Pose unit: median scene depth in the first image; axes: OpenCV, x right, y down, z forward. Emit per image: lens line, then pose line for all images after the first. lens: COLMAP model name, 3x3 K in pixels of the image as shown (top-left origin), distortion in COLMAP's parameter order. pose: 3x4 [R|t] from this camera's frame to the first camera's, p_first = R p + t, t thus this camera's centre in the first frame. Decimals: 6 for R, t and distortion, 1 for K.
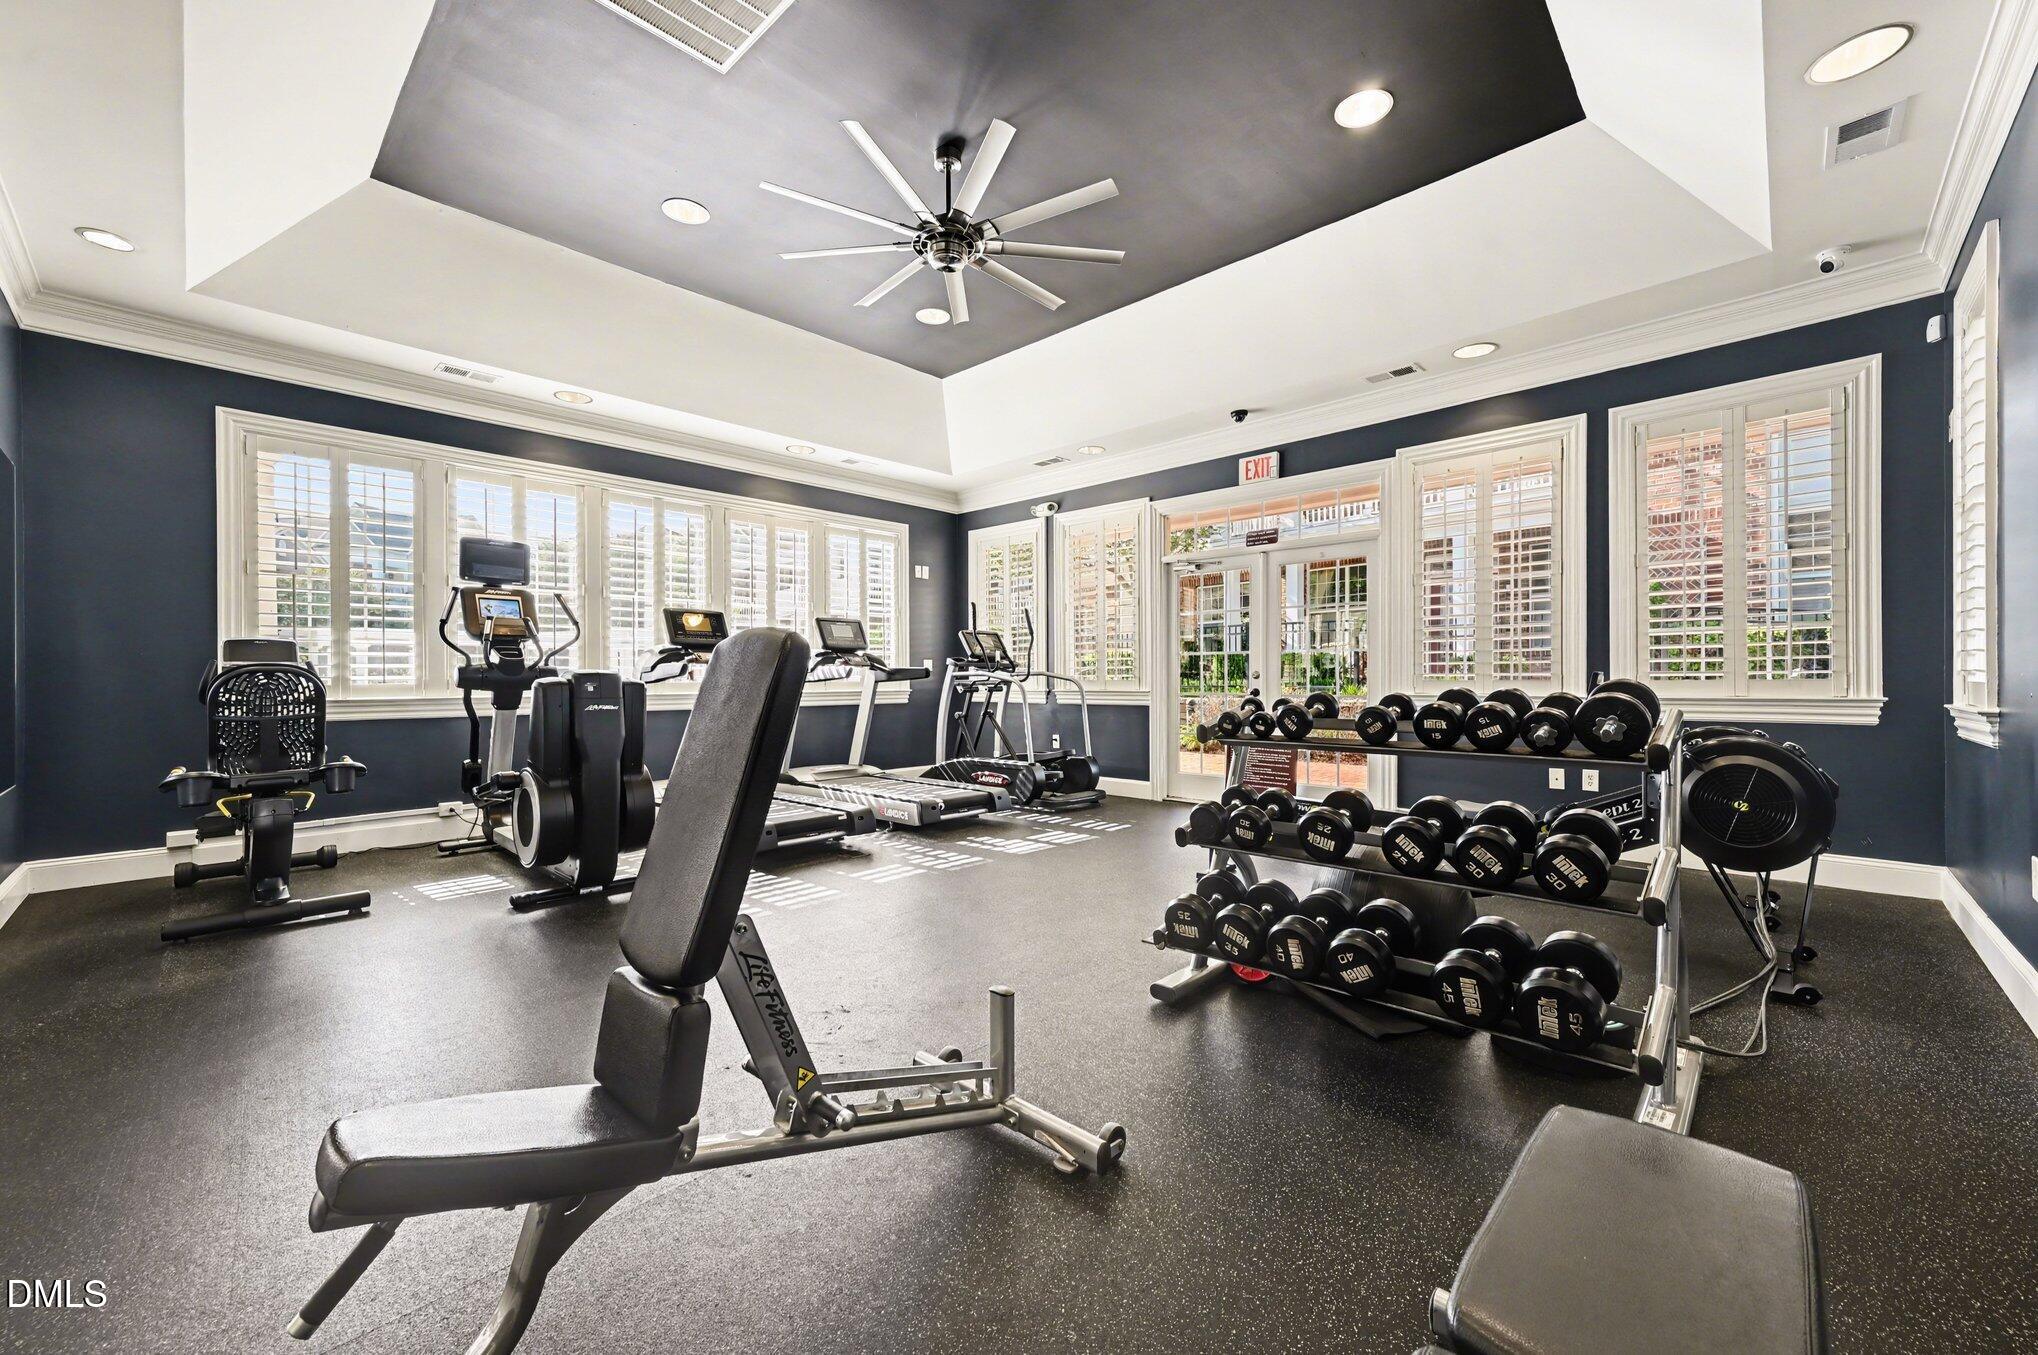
lens RADIAL K [[806.2, 0, 1020.4], [0, 806.2, 682.9], [0, 0, 1]] dist [0.009110, 0.001161]
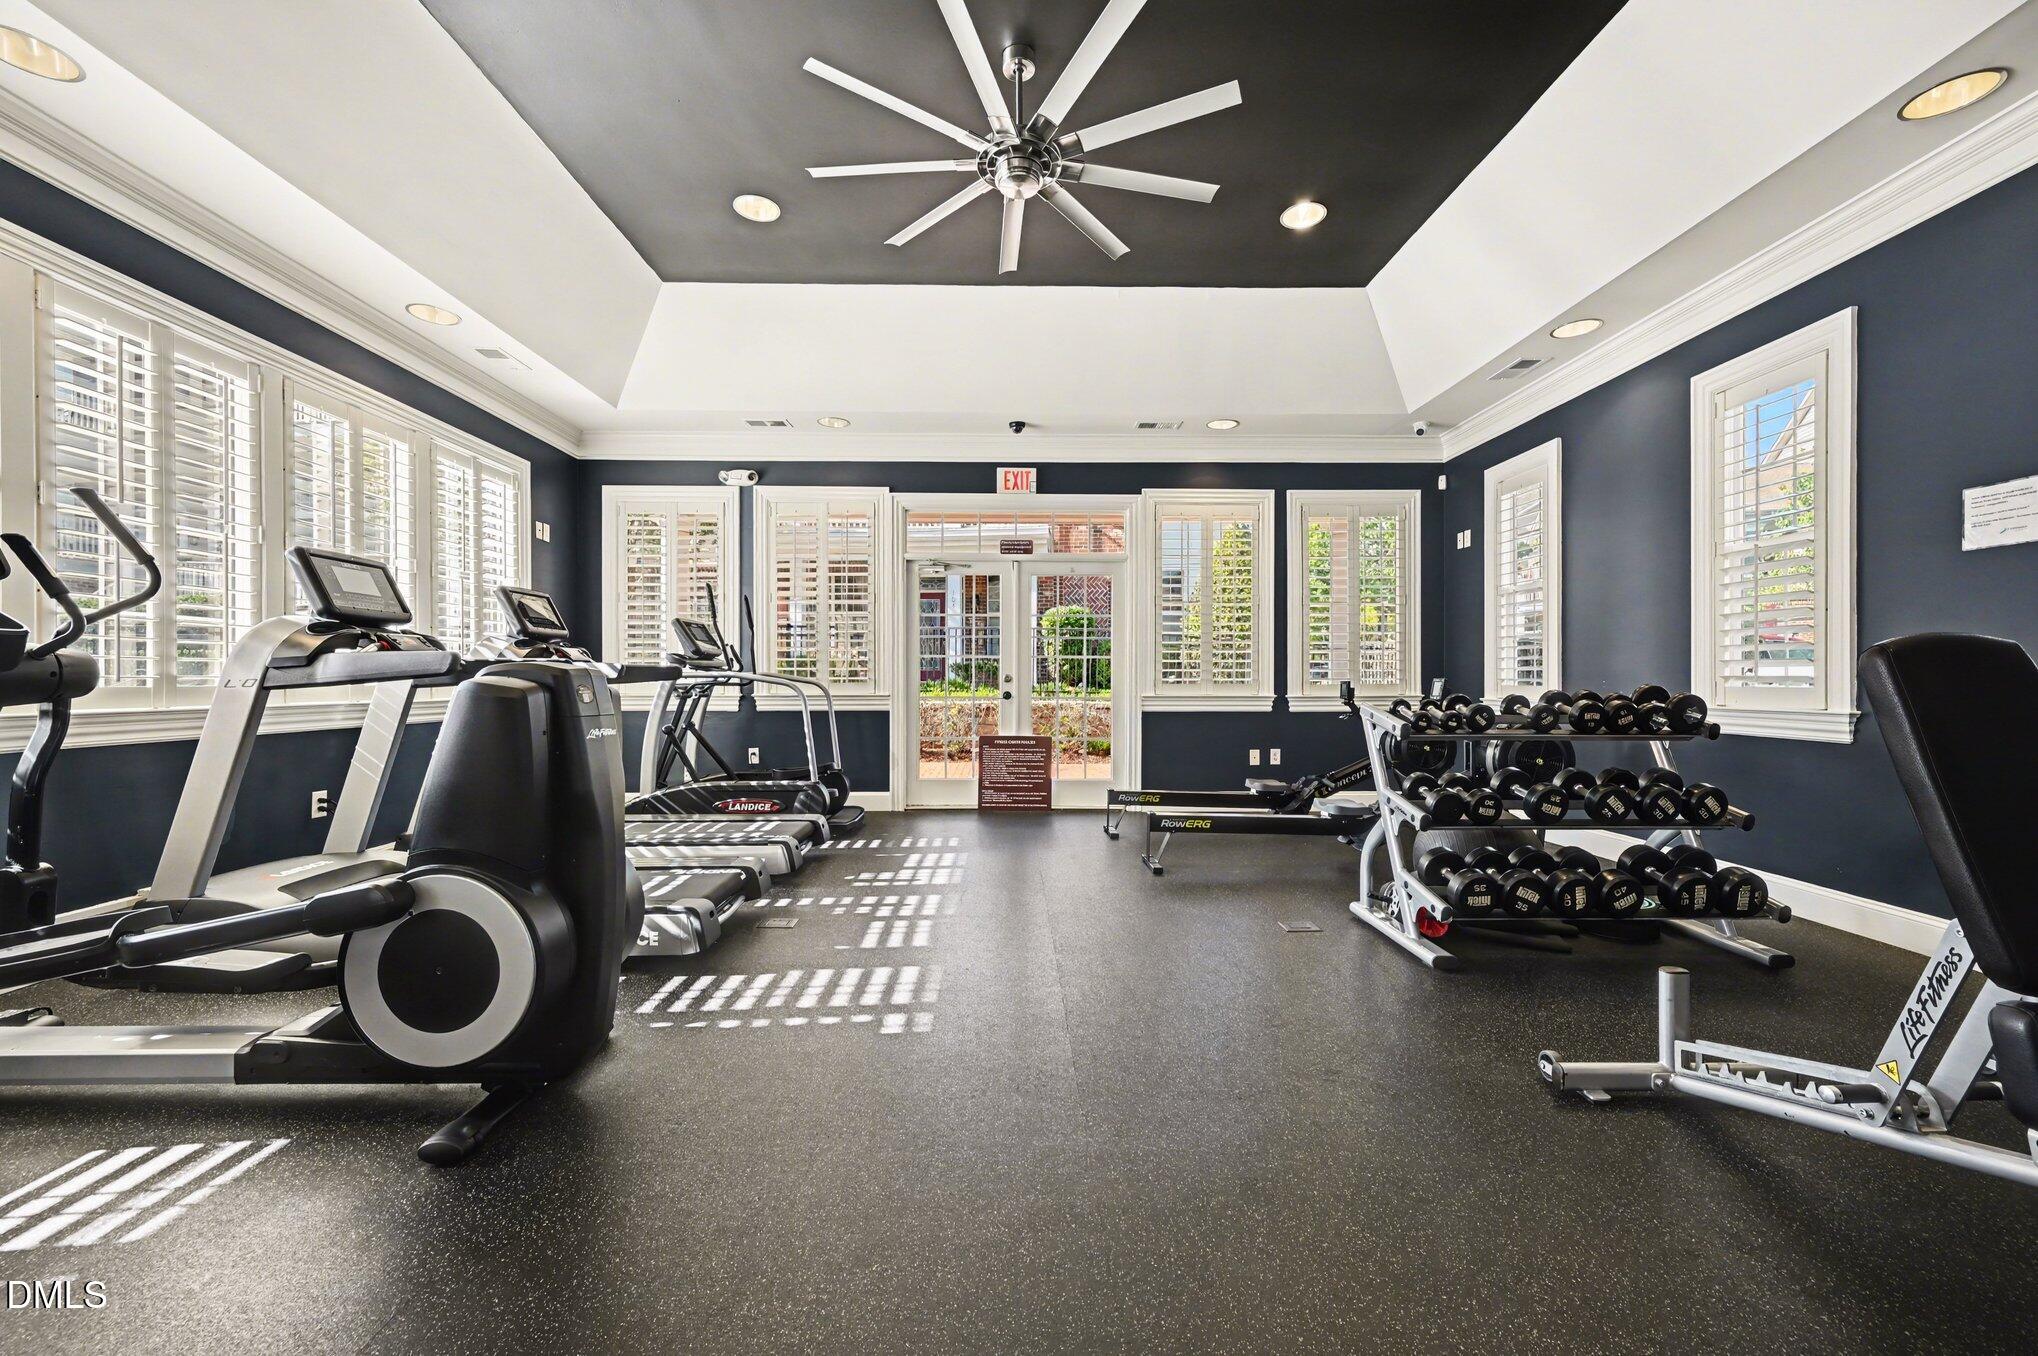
lens RADIAL K [[806.2, 0, 1023.1], [0, 806.2, 680.9], [0, 0, 1]] dist [0.009110, 0.001161]
pose [[0.707866, 0.003361, 0.706338, -0.394307], [0.000706, 0.999985, -0.005465, -0.000911], [-0.706346, 0.004367, 0.707853, 0.231850]]
